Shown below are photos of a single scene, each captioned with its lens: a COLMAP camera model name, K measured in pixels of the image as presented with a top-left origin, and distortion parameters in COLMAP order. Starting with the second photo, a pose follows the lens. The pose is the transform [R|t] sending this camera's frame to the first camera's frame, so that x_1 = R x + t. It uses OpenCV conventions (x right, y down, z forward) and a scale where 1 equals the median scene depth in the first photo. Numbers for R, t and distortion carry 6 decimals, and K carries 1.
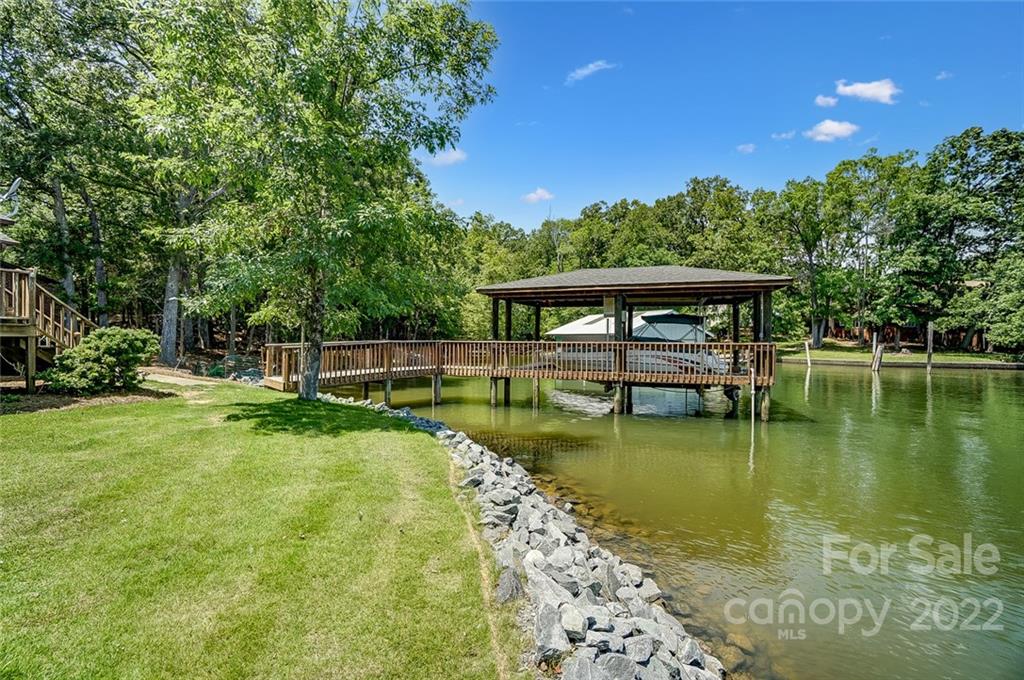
lens RADIAL K [[457.1, 0, 508.5], [0, 457.1, 338.4], [0, 0, 1]] dist [-0.062252, 0.024373]
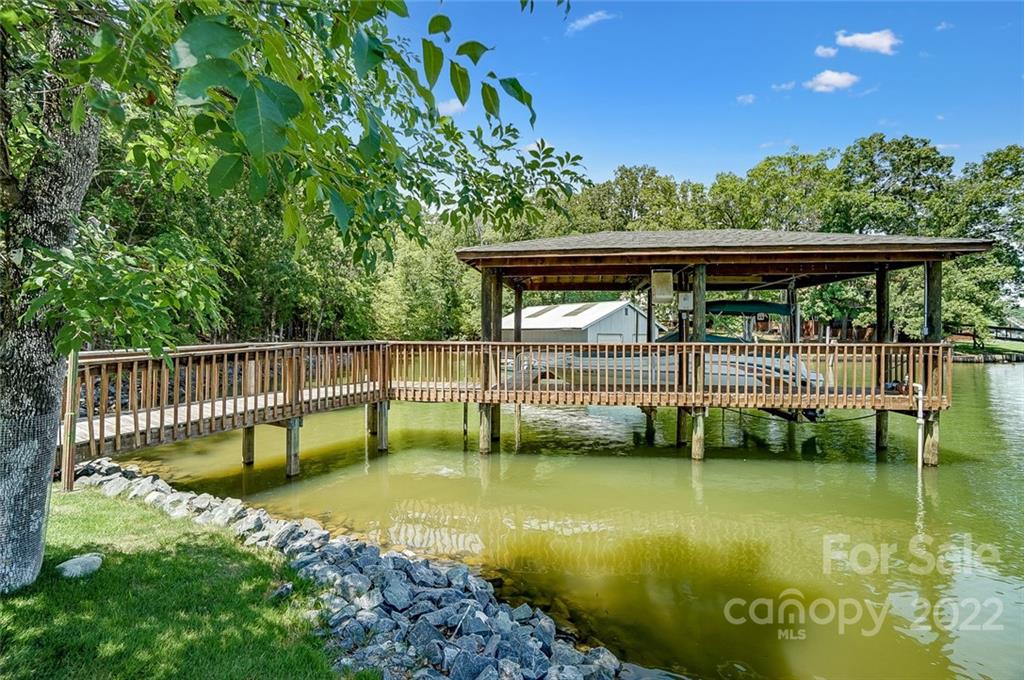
lens RADIAL K [[457.1, 0, 508.5], [0, 457.1, 338.4], [0, 0, 1]] dist [-0.062252, 0.024373]
pose [[0.977259, -0.006995, 0.211932, -0.050366], [0.004460, 0.999913, 0.012437, -0.002377], [-0.212001, -0.011209, 0.977205, 0.167755]]
